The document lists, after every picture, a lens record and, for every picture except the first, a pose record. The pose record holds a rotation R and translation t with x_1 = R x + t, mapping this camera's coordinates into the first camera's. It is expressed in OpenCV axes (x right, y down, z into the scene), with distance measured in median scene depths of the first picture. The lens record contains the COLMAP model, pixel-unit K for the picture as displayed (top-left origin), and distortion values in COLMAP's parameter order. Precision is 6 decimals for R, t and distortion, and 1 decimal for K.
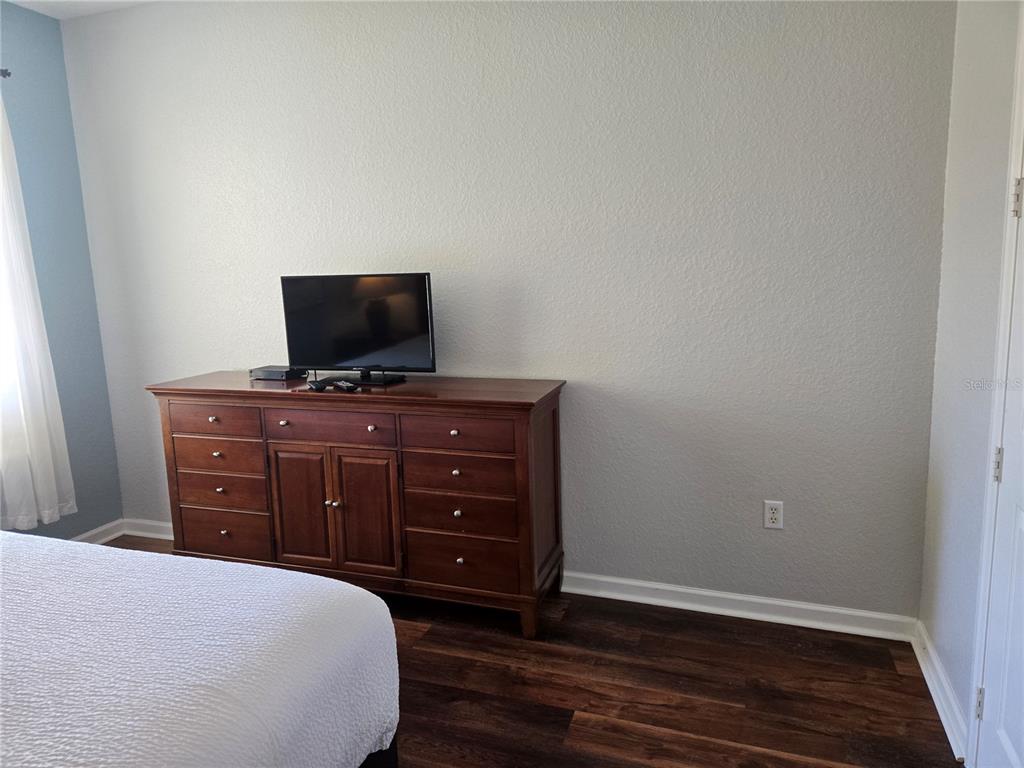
lens RADIAL K [[684.4, 0, 504.6], [0, 684.4, 379.3], [0, 0, 1]] dist [0.077143, -0.064168]
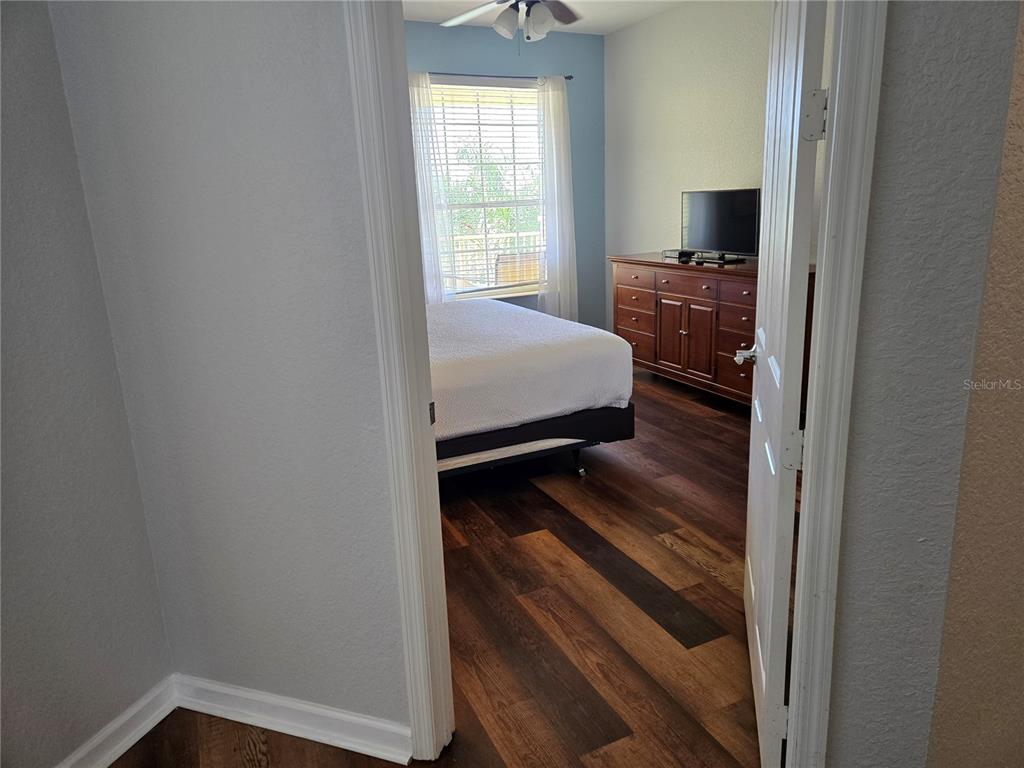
lens RADIAL K [[684.4, 0, 515.1], [0, 684.4, 376.1], [0, 0, 1]] dist [0.077143, -0.064168]
pose [[0.710091, 0.176272, -0.681688, 0.605537], [-0.088676, 0.982836, 0.161773, 0.050508], [0.698504, -0.054424, 0.713534, -0.470016]]
